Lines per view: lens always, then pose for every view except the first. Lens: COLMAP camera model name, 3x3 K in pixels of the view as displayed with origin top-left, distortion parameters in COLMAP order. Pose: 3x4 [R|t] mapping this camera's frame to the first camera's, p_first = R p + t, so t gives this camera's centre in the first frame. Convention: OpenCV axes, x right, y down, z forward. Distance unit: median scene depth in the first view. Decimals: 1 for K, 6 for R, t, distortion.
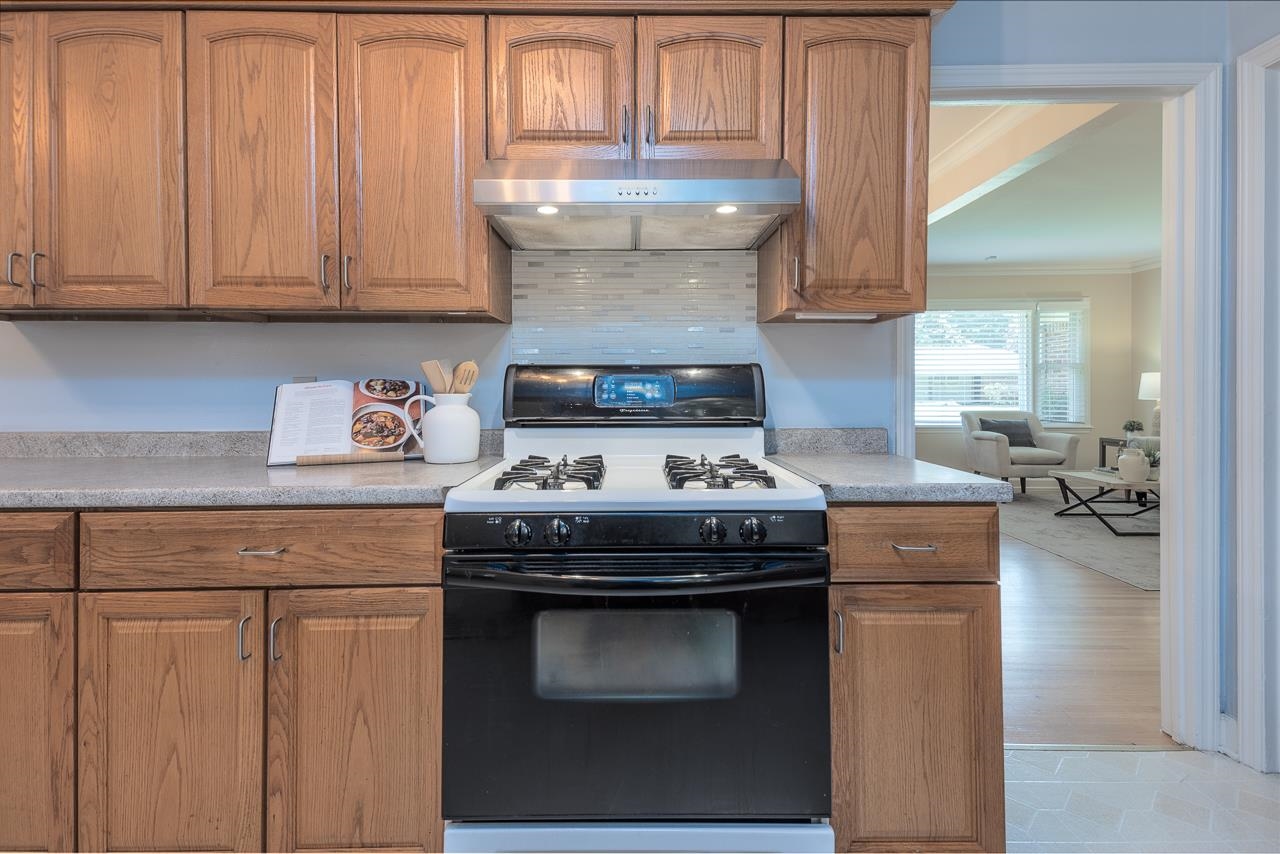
lens RADIAL K [[611.9, 0, 630.0], [0, 611.9, 388.8], [0, 0, 1]] dist [0.050950, -0.020719]
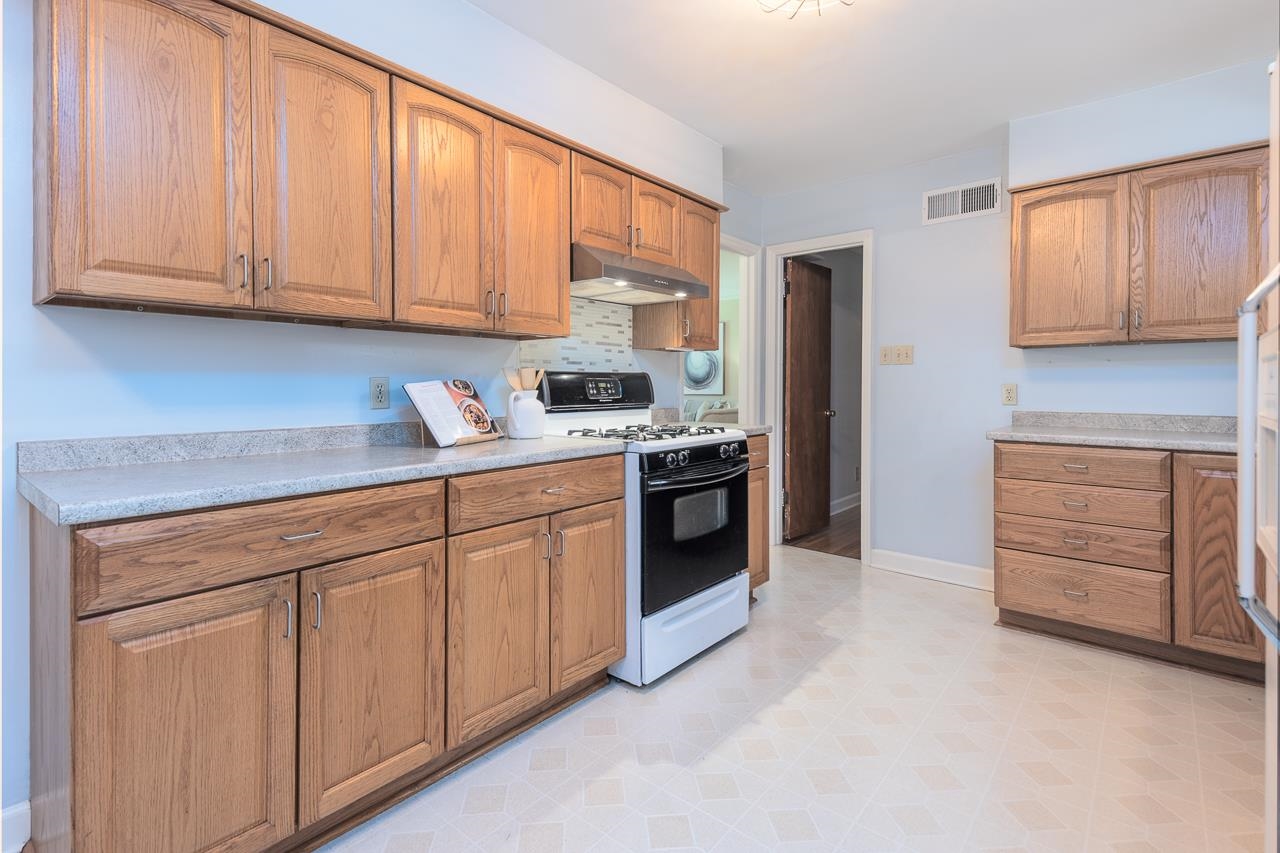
lens RADIAL K [[611.9, 0, 621.8], [0, 611.9, 396.2], [0, 0, 1]] dist [0.050950, -0.020719]
pose [[0.658089, -0.012184, 0.752842, -1.323723], [0.000975, 0.999882, 0.015330, -0.001120], [-0.752940, -0.009355, 0.658023, -0.125244]]
